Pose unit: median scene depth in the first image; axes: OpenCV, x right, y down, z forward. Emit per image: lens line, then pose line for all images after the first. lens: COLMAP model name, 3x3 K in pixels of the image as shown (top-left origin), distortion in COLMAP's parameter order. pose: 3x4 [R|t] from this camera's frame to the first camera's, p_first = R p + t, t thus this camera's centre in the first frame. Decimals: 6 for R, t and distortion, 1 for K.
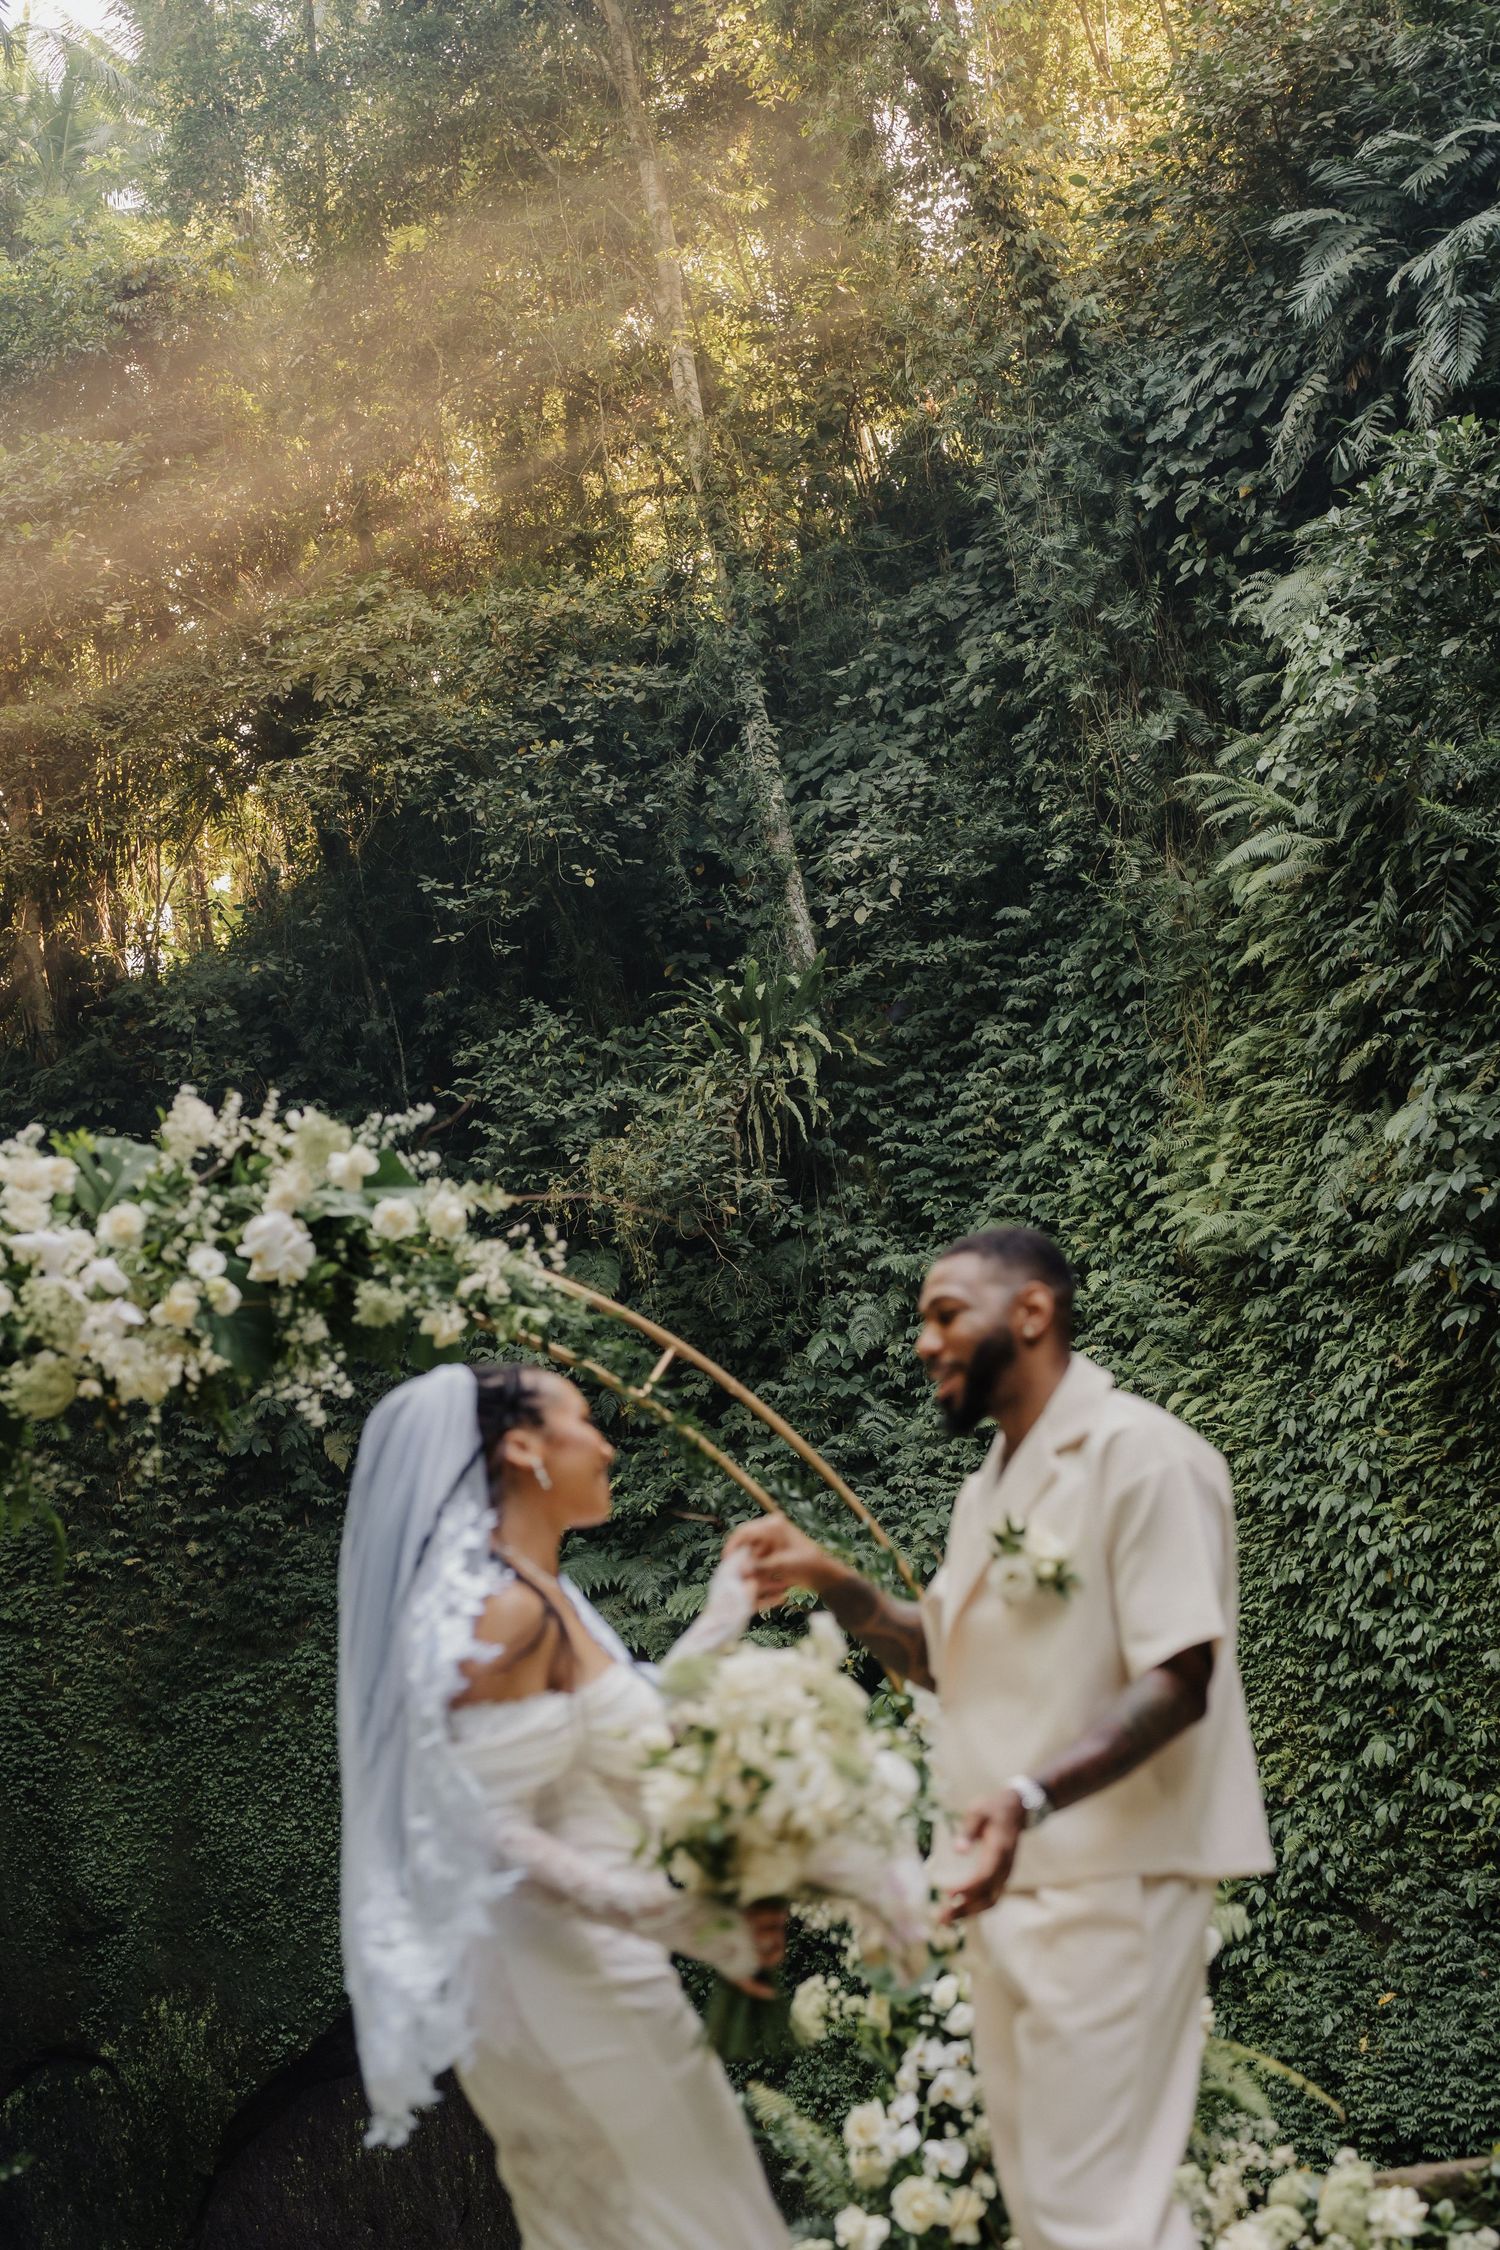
lens RADIAL K [[3250.6, 0, 761.0], [0, 3250.6, 1114.2], [0, 0, 1]] dist [0.006215, 0.000000]
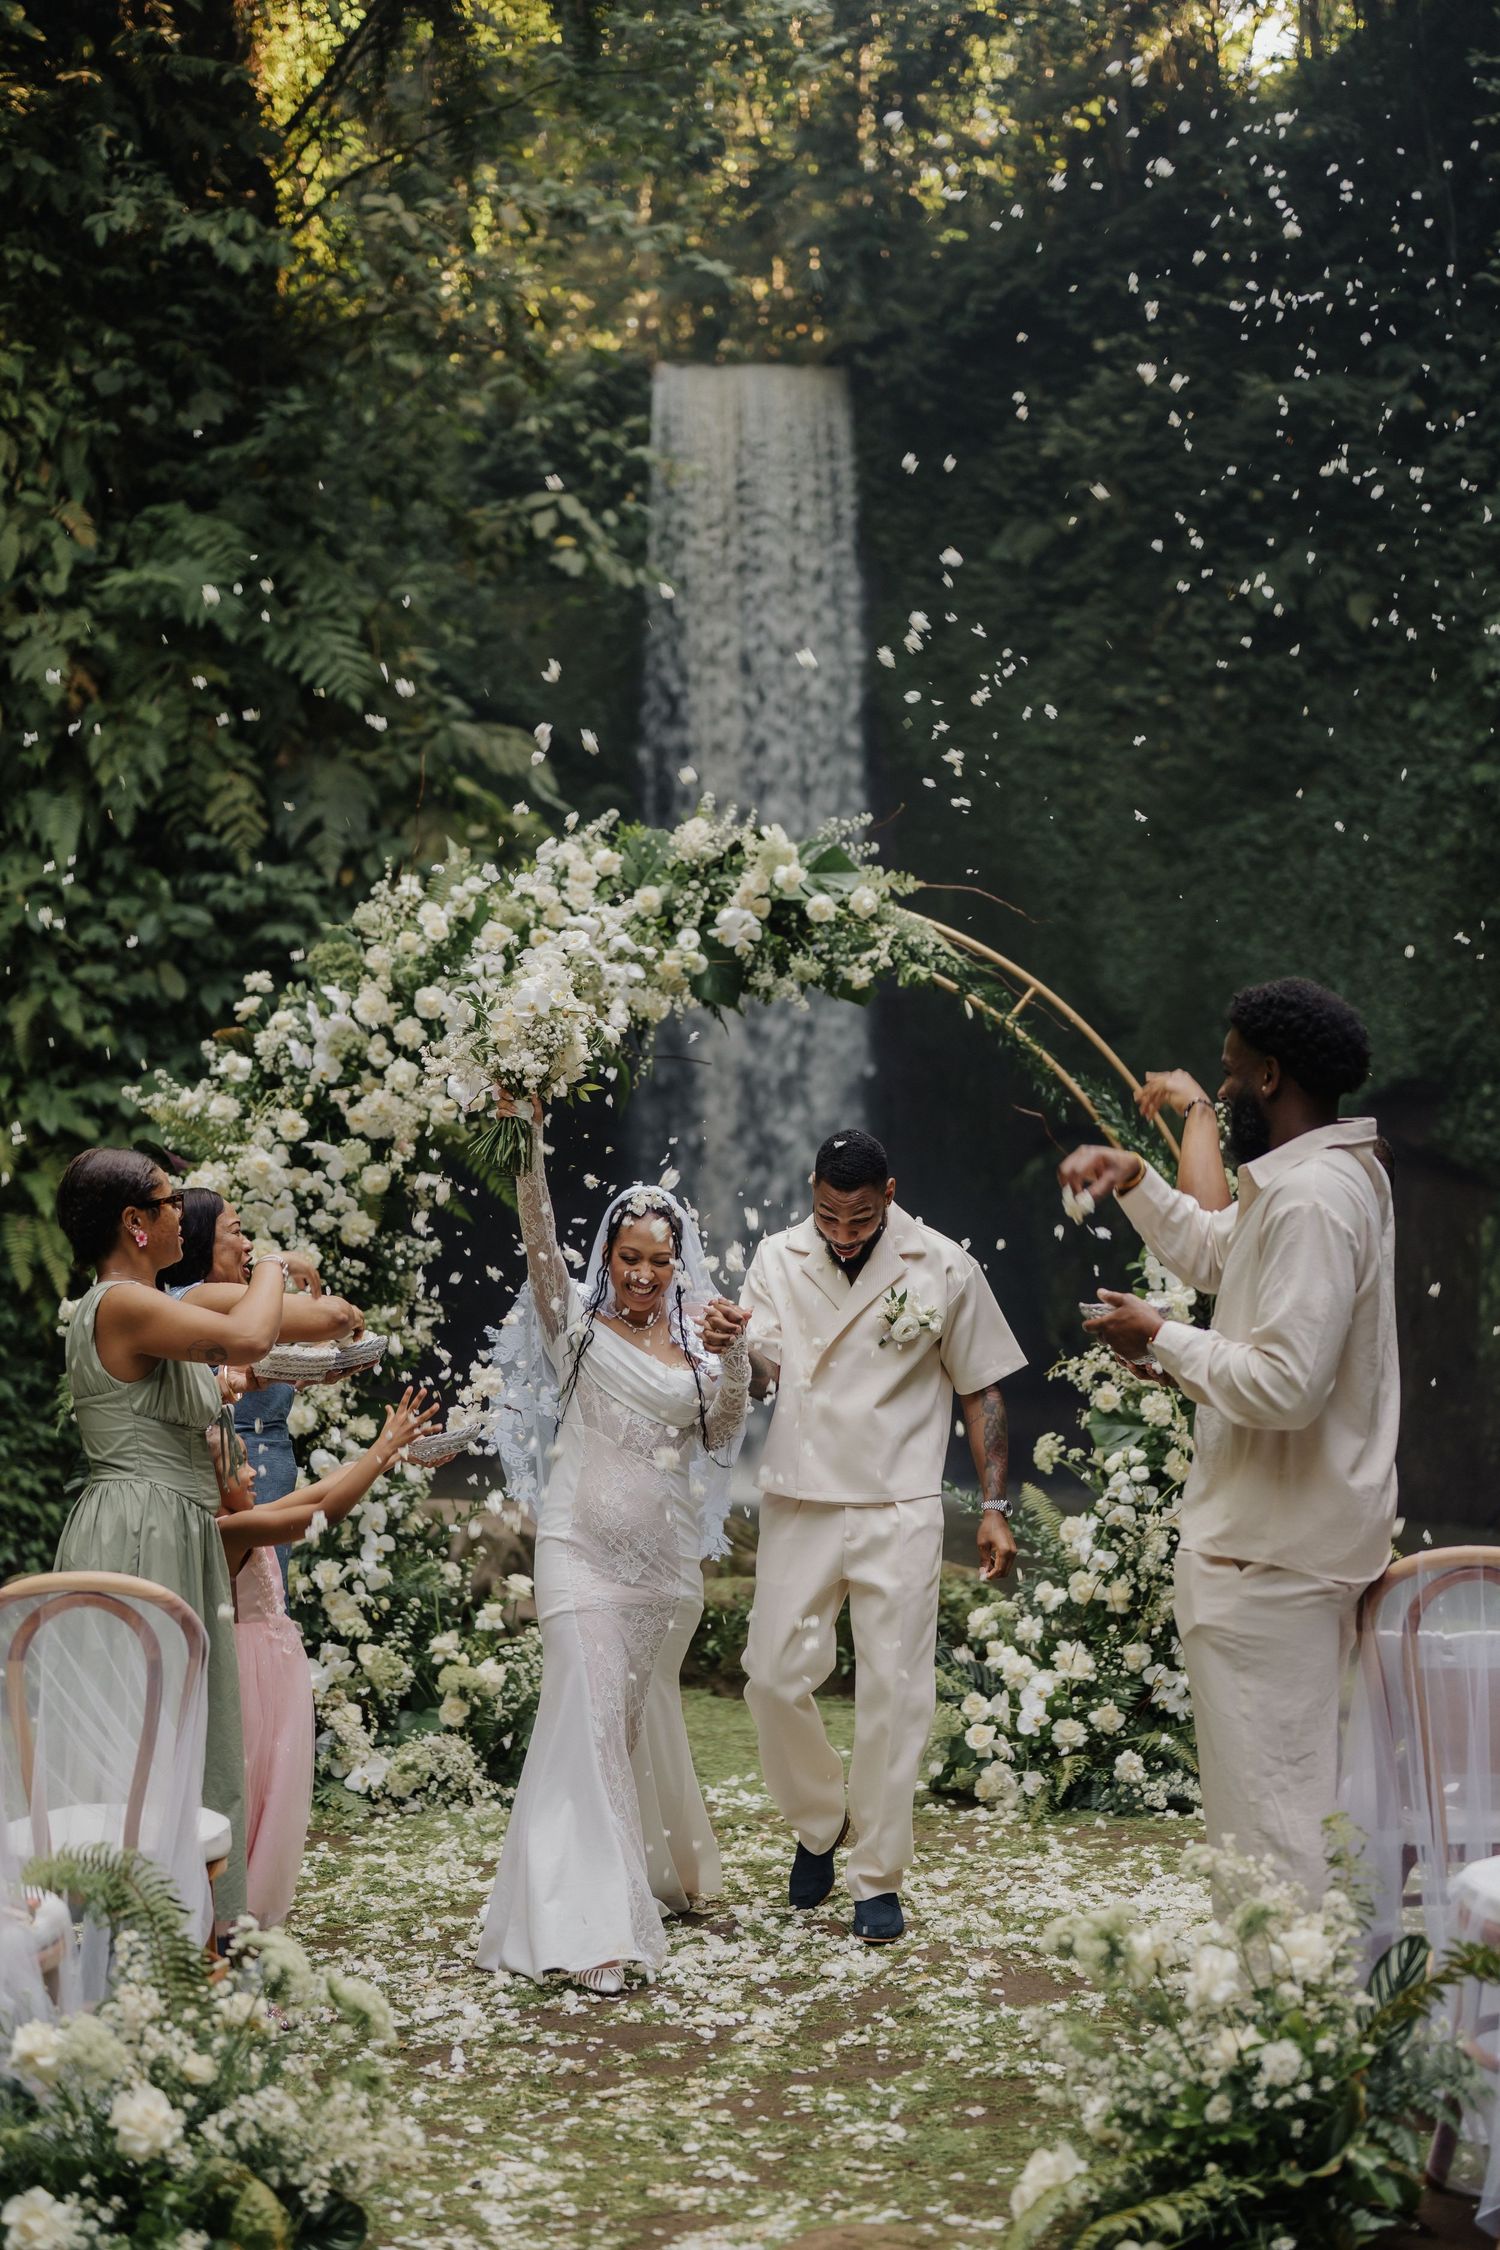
lens RADIAL K [[3250.6, 0, 761.9], [0, 3250.6, 1118.4], [0, 0, 1]] dist [0.006215, 0.000000]
pose [[0.938204, 0.115588, -0.326208, 0.057760], [-0.016372, 0.956345, 0.291783, -0.049955], [0.345694, -0.268411, 0.899139, -0.059909]]
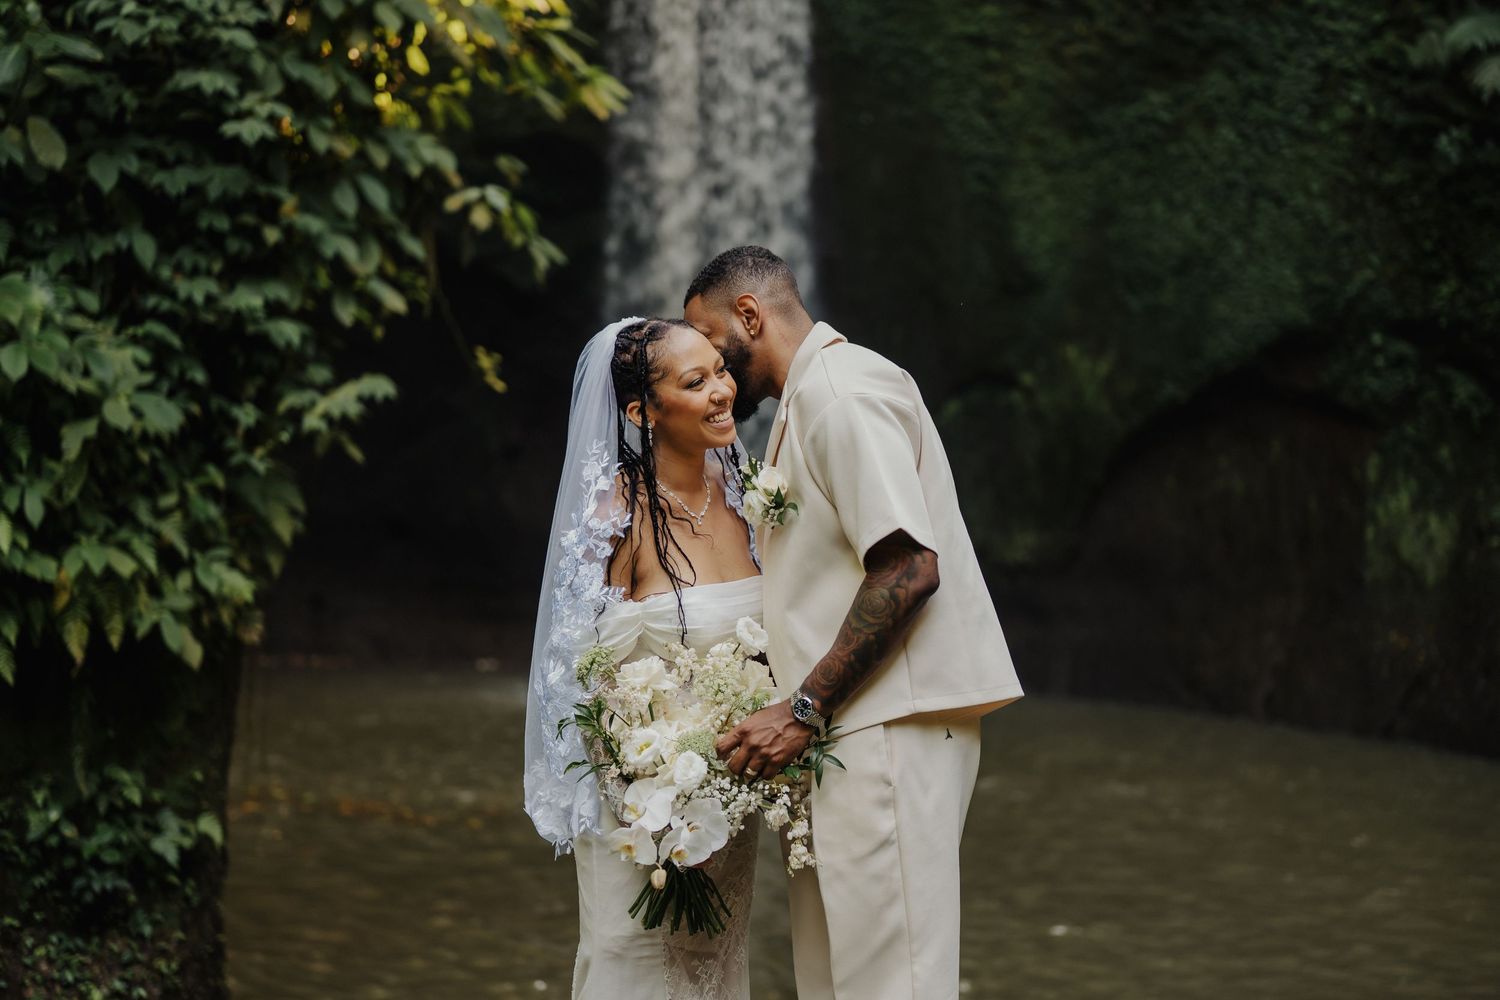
lens RADIAL K [[2276.0, 0, 763.0], [0, 2276.0, 500.9], [0, 0, 1]] dist [0.014573, 0.000000]
pose [[0.951655, 0.136505, -0.275171, -0.053104], [-0.034973, 0.938156, 0.344442, 0.031840], [0.305171, -0.318166, 0.897575, 0.170048]]
